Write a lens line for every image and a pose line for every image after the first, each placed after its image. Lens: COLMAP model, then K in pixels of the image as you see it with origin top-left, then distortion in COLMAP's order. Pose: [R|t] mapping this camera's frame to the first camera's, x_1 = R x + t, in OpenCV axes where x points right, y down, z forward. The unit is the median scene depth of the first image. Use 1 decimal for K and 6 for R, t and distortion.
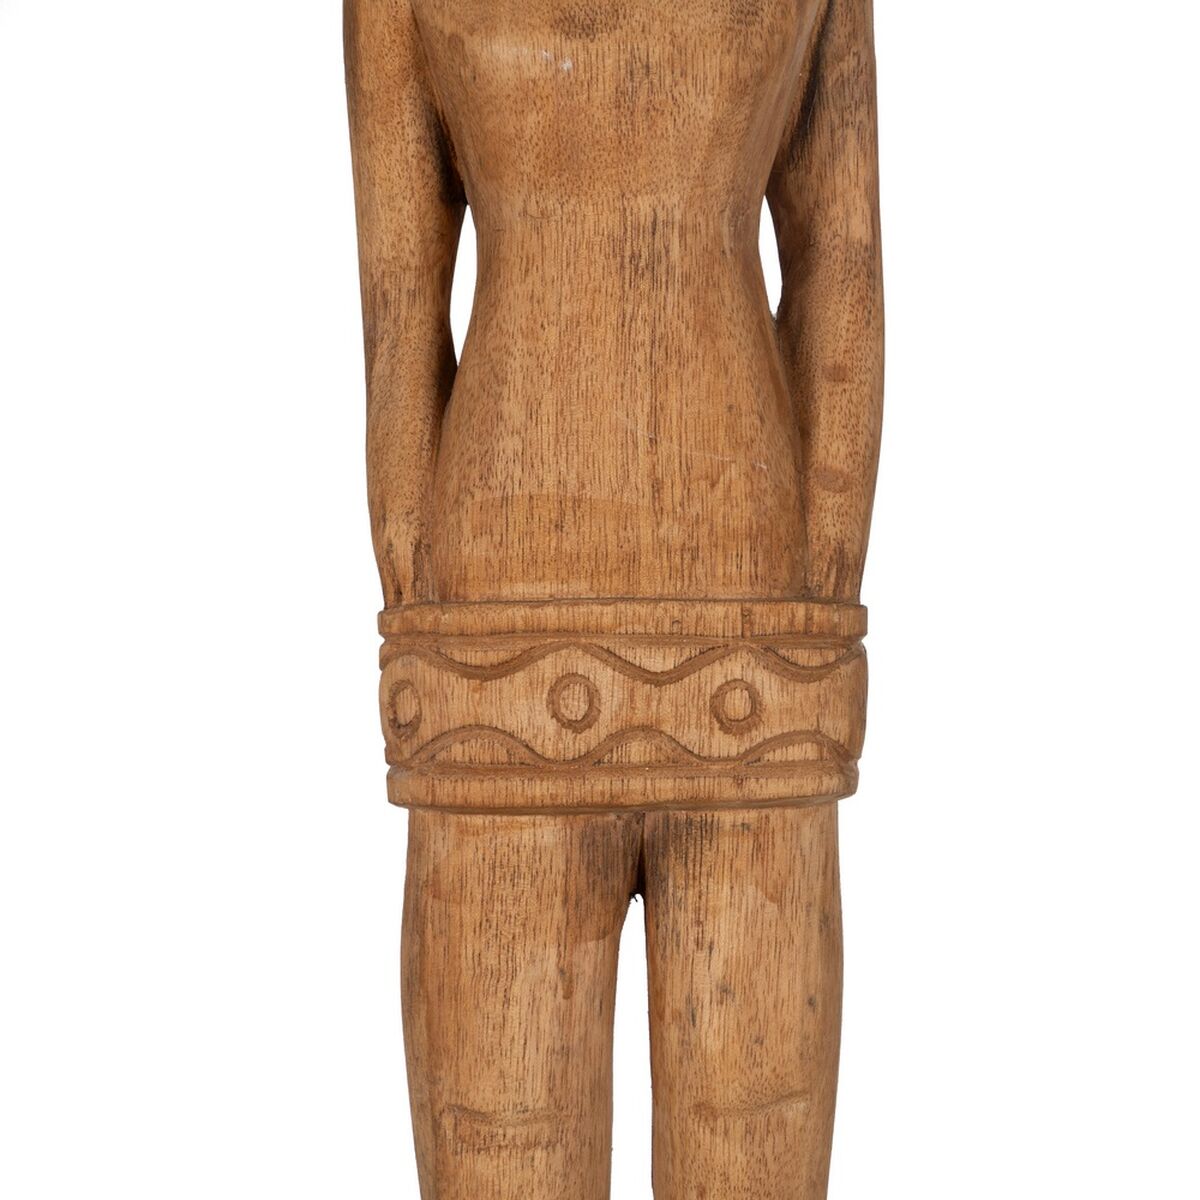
lens RADIAL K [[3288.8, 0, 601.2], [0, 3288.8, 521.1], [0, 0, 1]] dist [0.045808, 0.335337]
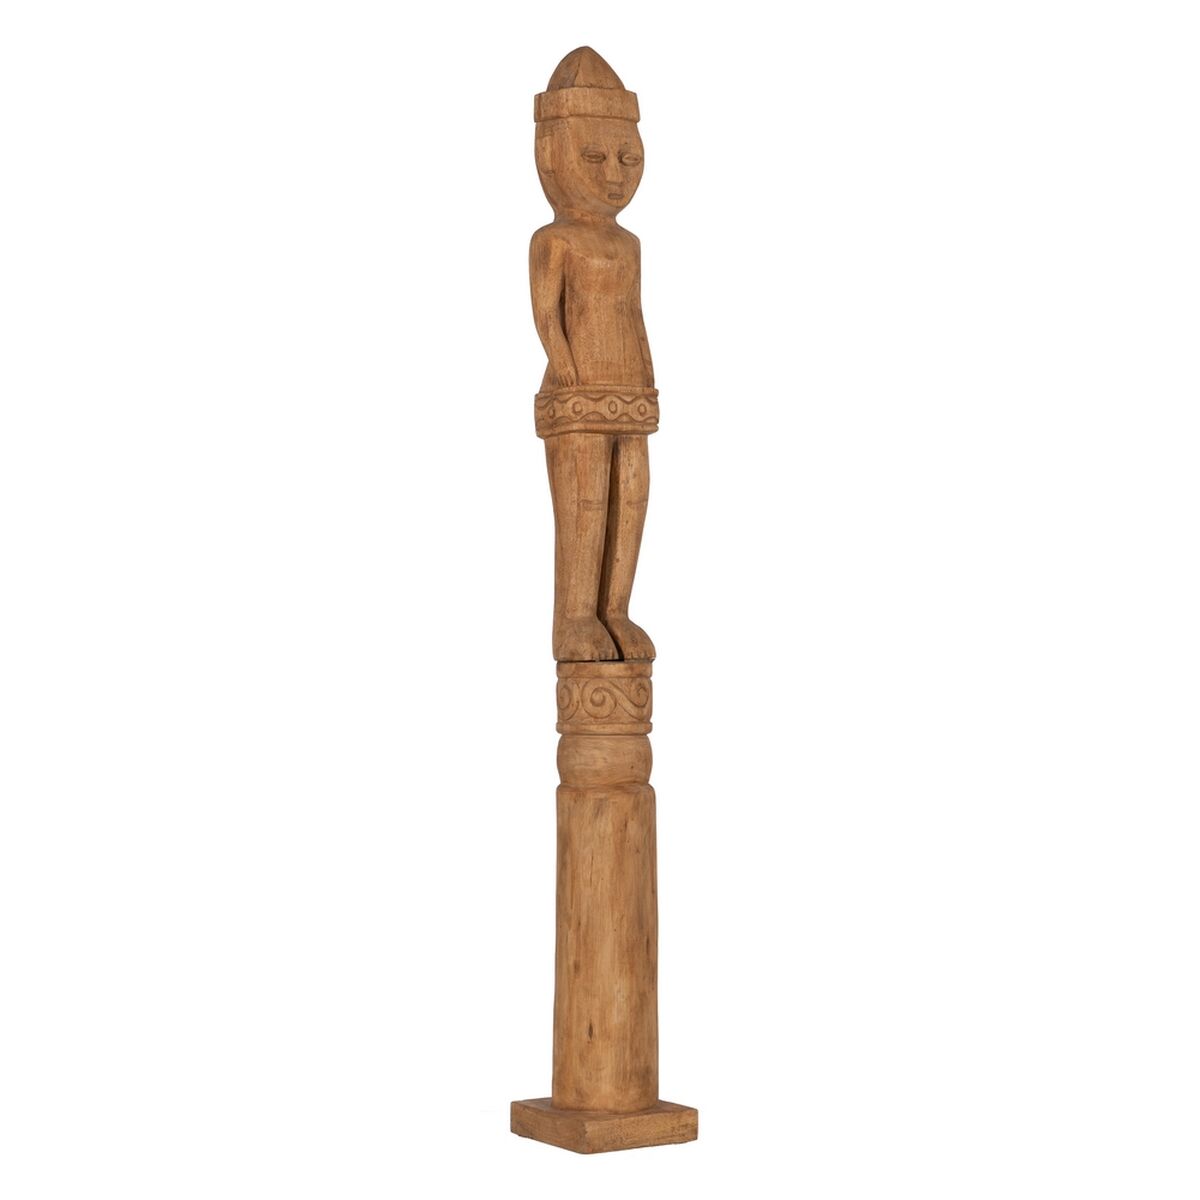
lens RADIAL K [[2819.3, 0, 600.0], [0, 2819.3, 600.0], [0, 0, 1]] dist [-0.035170, -0.185941]
pose [[0.836727, -0.001053, 0.547620, -2.104743], [0.017695, 0.999528, -0.025115, 0.409458], [-0.547335, 0.030704, 0.836350, -2.171237]]
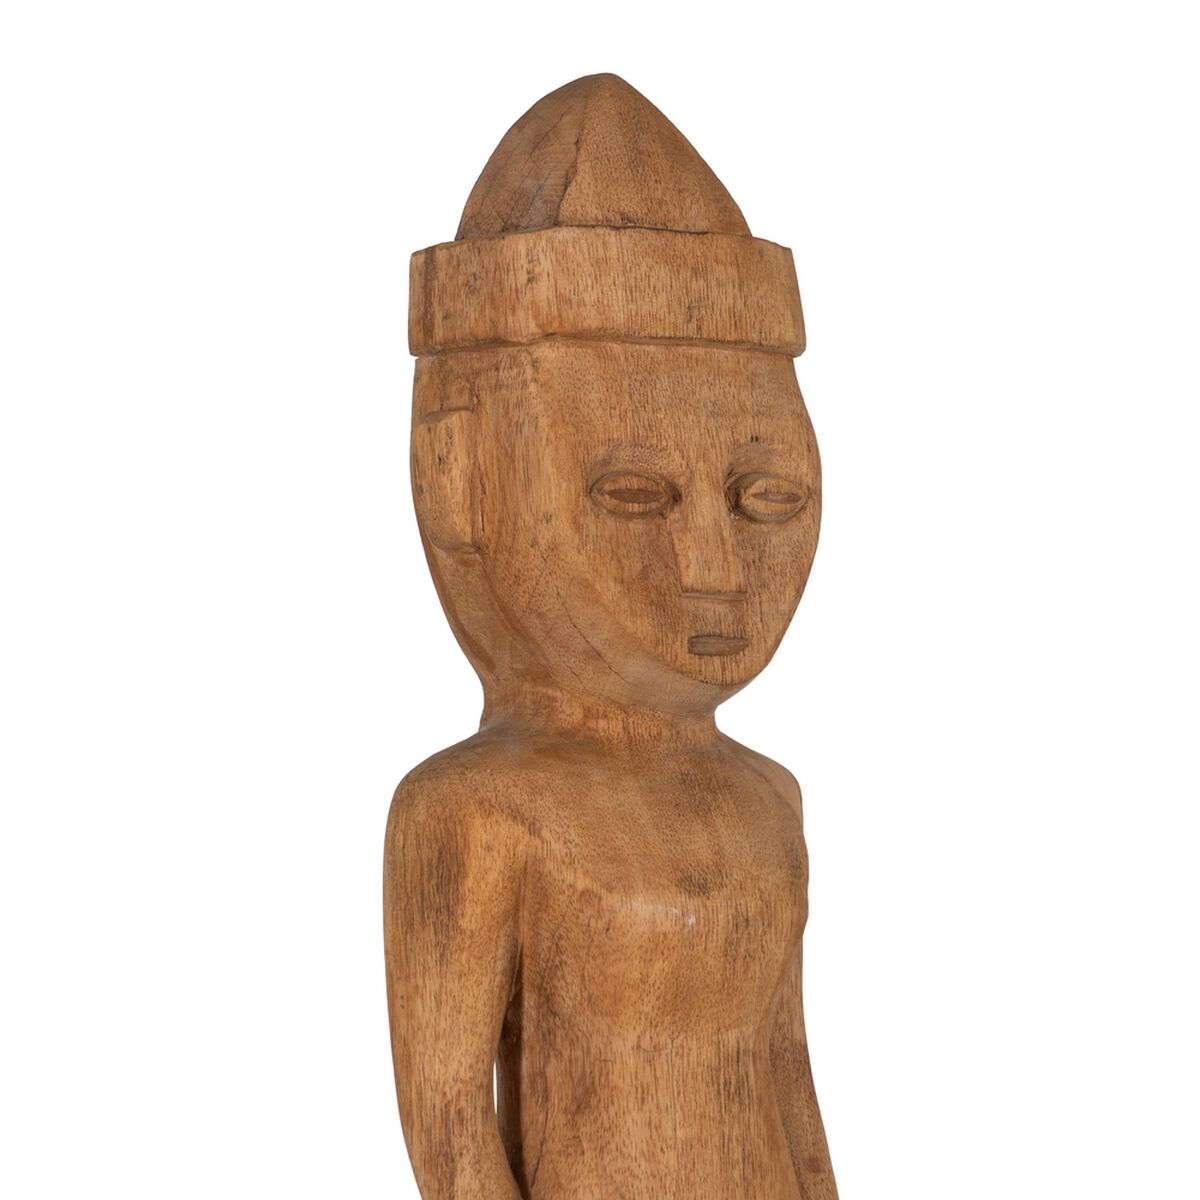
lens RADIAL K [[3288.8, 0, 601.2], [0, 3288.8, 521.1], [0, 0, 1]] dist [0.045808, 0.335337]
pose [[0.834986, 0.046413, 0.548311, -0.665627], [0.013958, 0.994330, -0.105422, -0.155023], [-0.550094, 0.095680, 0.829603, 0.053016]]
